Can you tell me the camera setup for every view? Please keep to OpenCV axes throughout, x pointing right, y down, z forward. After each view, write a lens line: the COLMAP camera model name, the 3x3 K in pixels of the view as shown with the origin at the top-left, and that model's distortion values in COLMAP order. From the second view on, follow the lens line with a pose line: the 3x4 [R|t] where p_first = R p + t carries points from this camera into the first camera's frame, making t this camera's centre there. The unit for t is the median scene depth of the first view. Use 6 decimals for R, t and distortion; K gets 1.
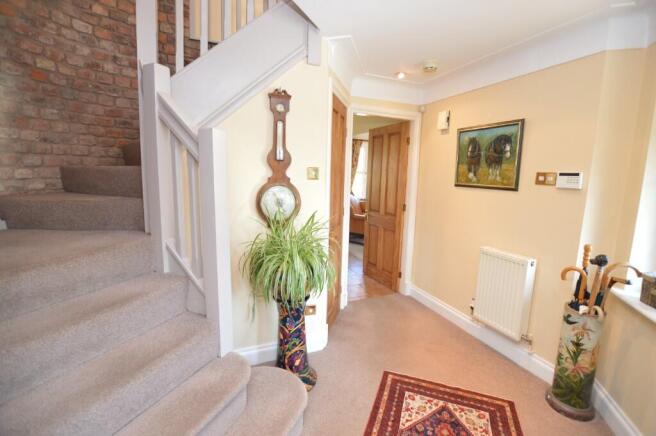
lens RADIAL K [[291.9, 0, 326.8], [0, 291.9, 218.7], [0, 0, 1]] dist [-0.035311, 0.005545]
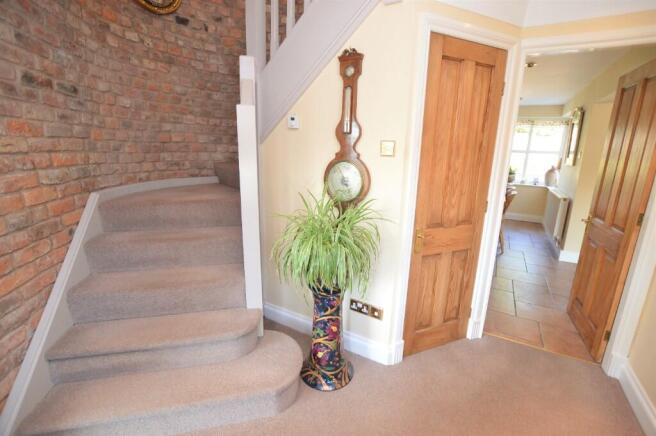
lens RADIAL K [[291.9, 0, 327.5], [0, 291.9, 216.3], [0, 0, 1]] dist [-0.035311, 0.005545]
pose [[0.611895, 0.173273, -0.771726, 0.527247], [-0.130724, 0.984445, 0.117384, -0.048397], [0.780061, 0.029056, 0.625028, 0.410015]]
